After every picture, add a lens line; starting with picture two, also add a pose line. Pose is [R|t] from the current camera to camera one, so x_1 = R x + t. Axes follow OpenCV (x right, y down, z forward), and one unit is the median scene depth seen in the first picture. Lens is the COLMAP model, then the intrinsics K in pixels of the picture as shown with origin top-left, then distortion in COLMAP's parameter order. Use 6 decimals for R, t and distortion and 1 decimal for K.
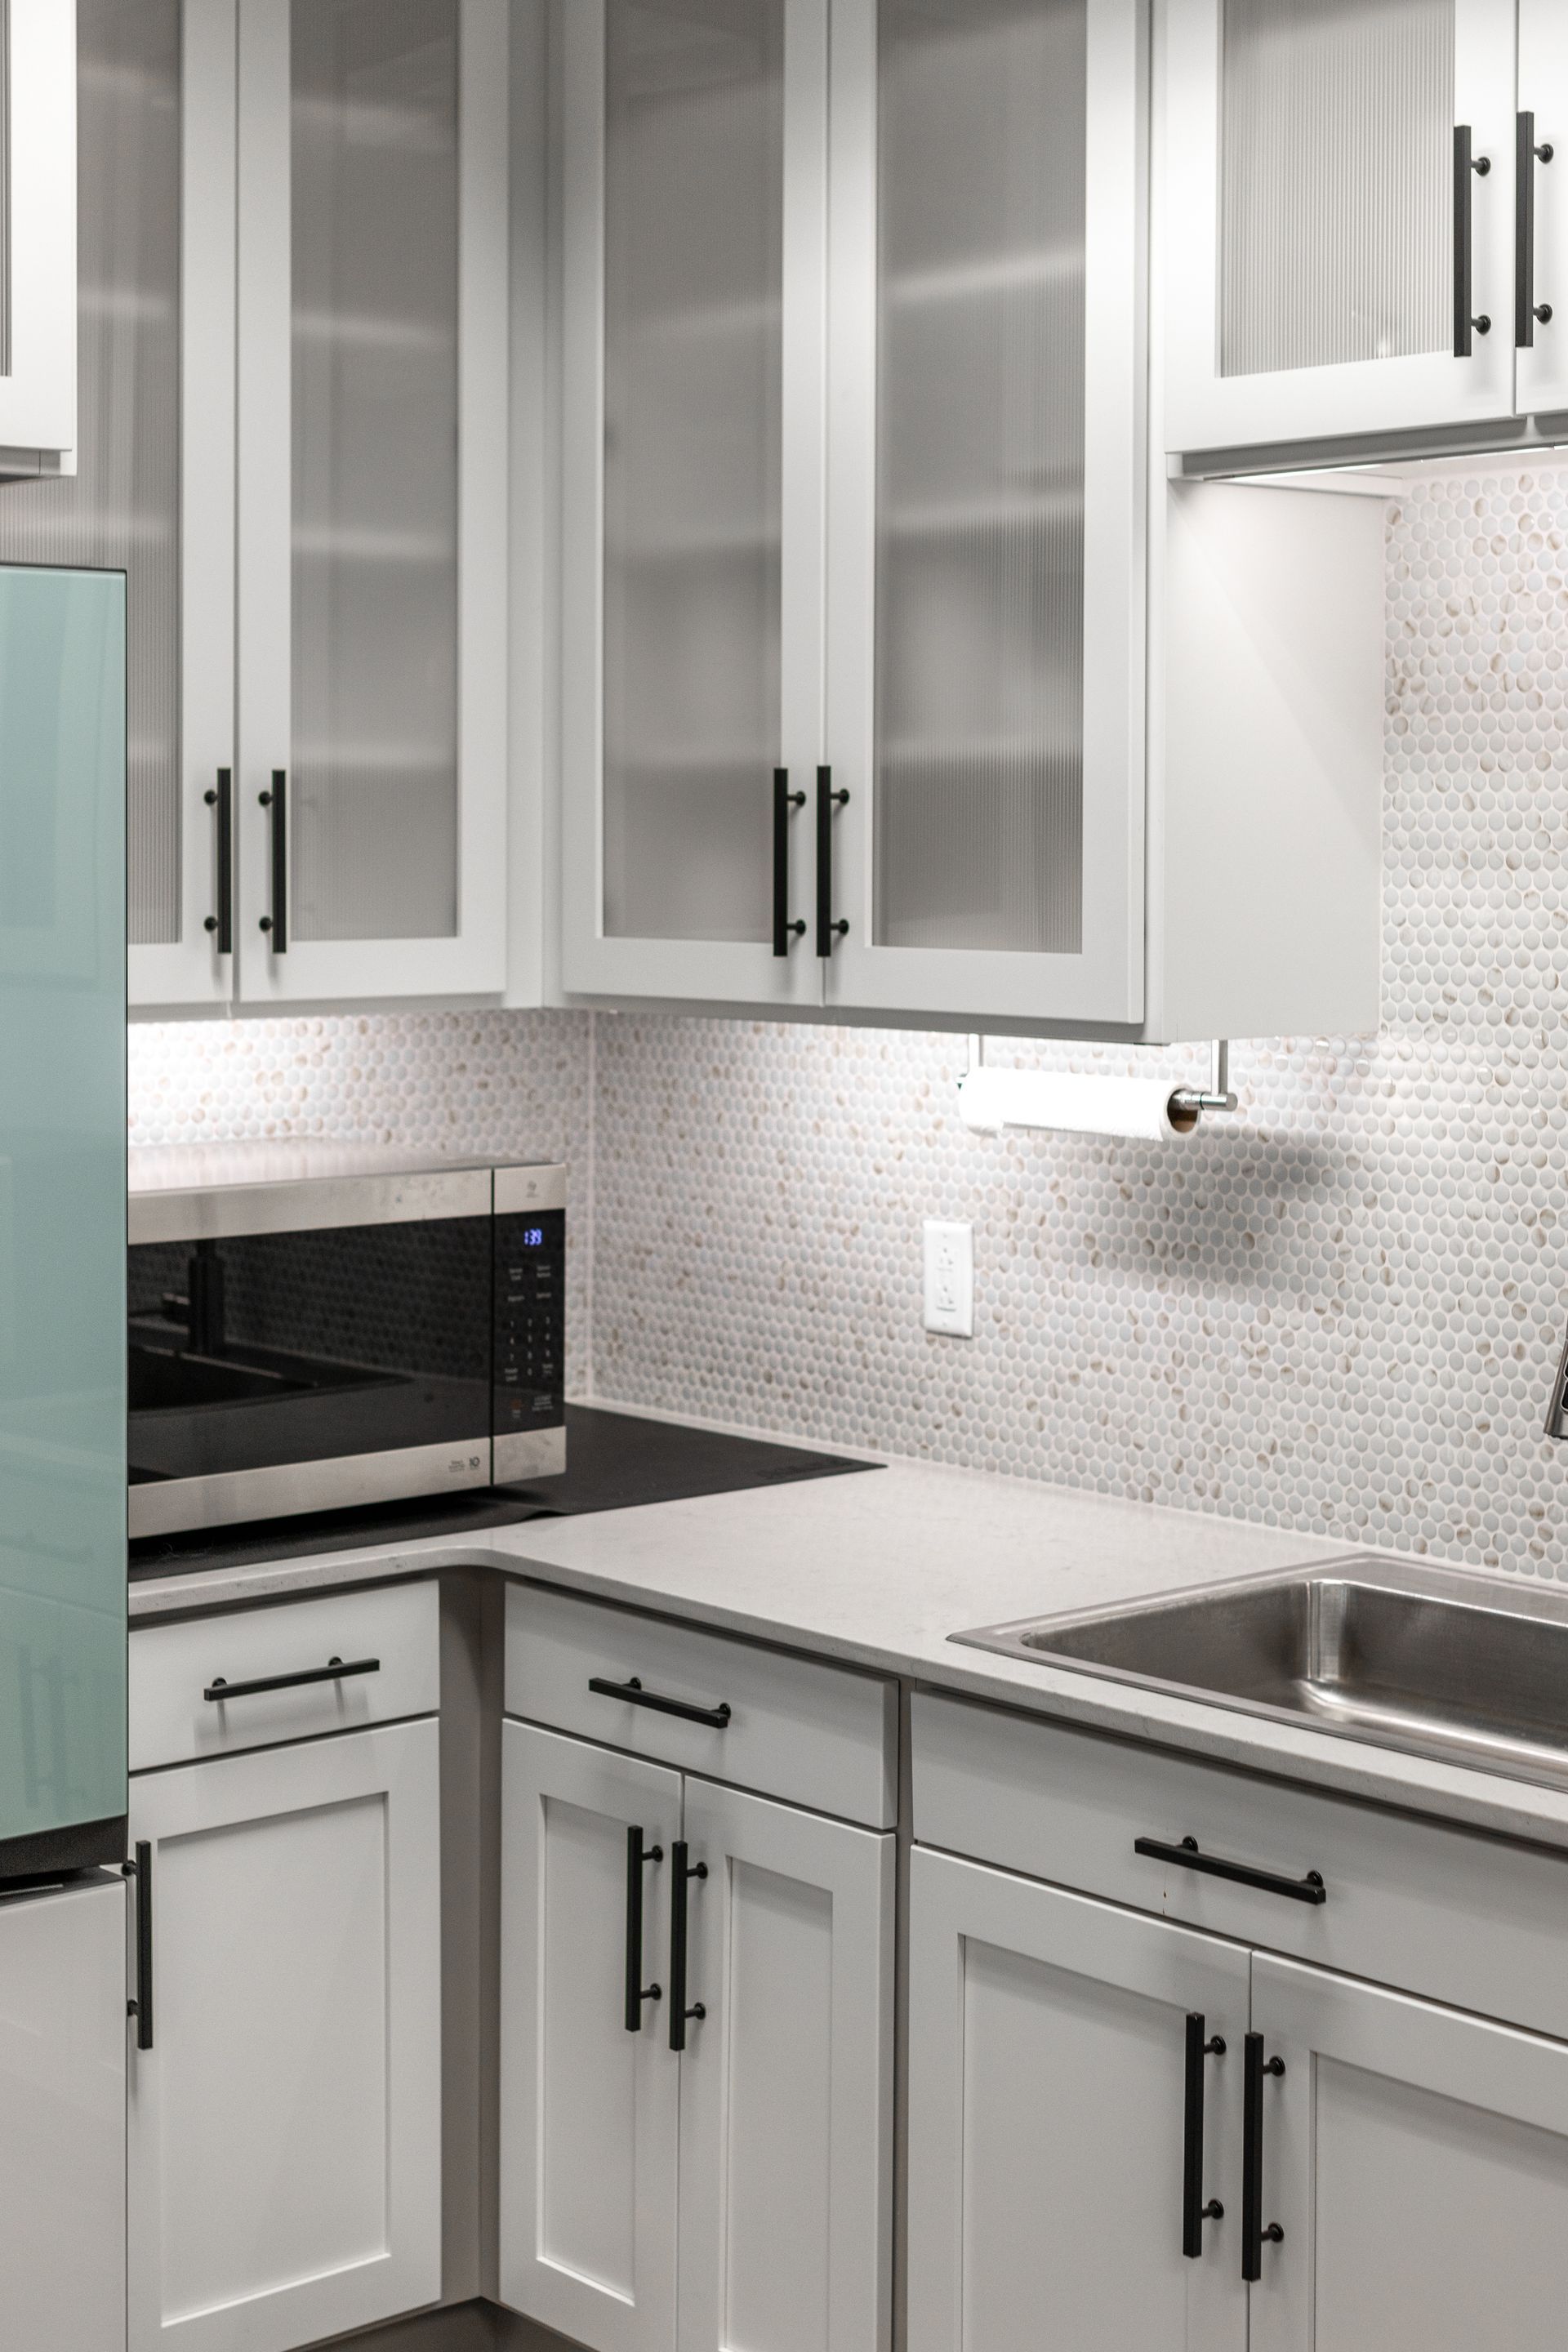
lens RADIAL K [[3819.1, 0, 785.0], [0, 3819.1, 972.2], [0, 0, 1]] dist [-0.005147, -0.070192]
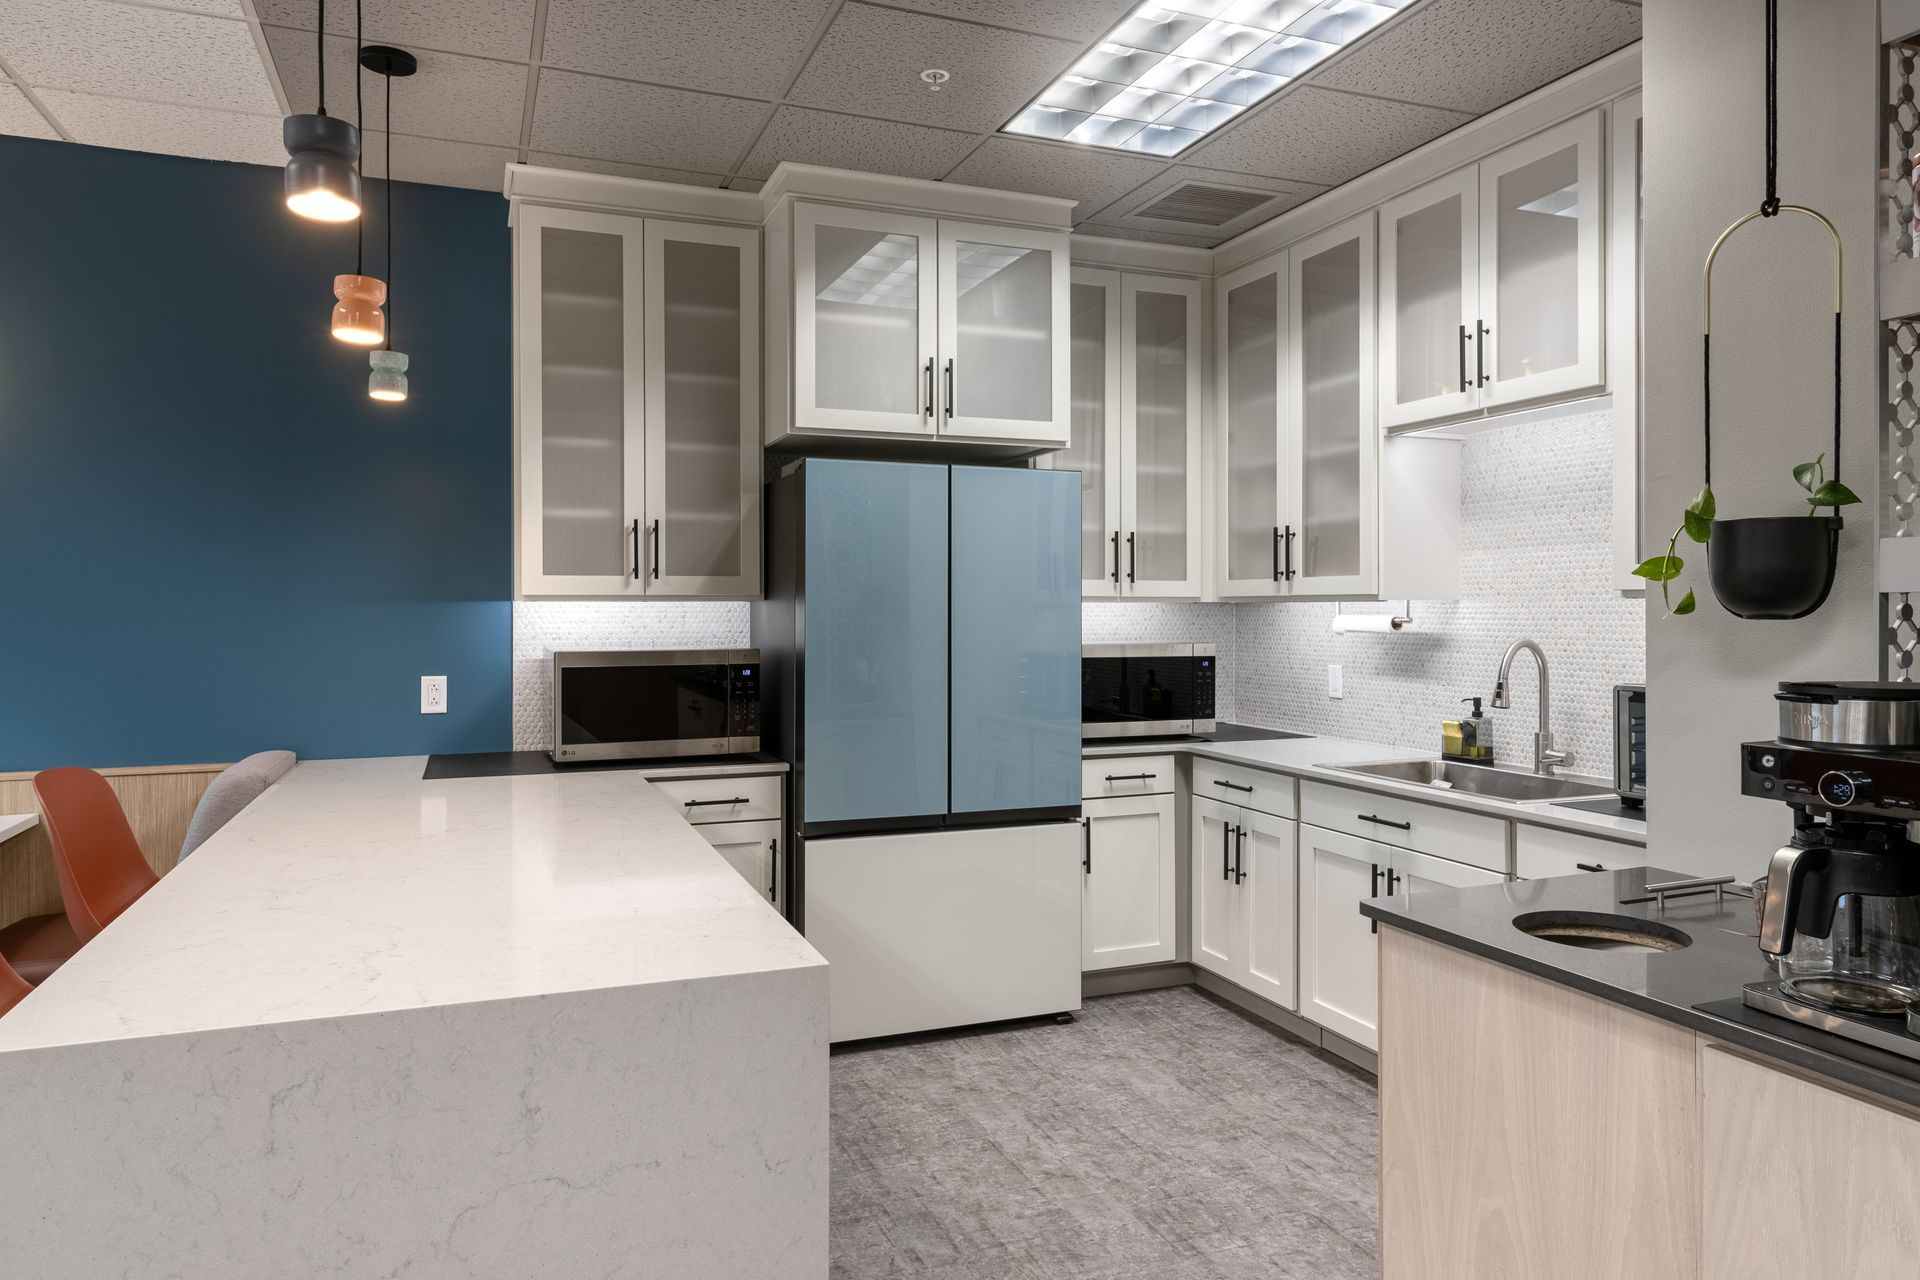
lens RADIAL K [[1258.7, 0, 901.0], [0, 1258.7, 608.4], [0, 0, 1]] dist [0.002643, 0.000142]
pose [[0.935695, -0.003518, -0.352792, 0.086511], [-0.008155, 0.999467, -0.031596, 0.061426], [0.352715, 0.032441, 0.935168, -0.197072]]
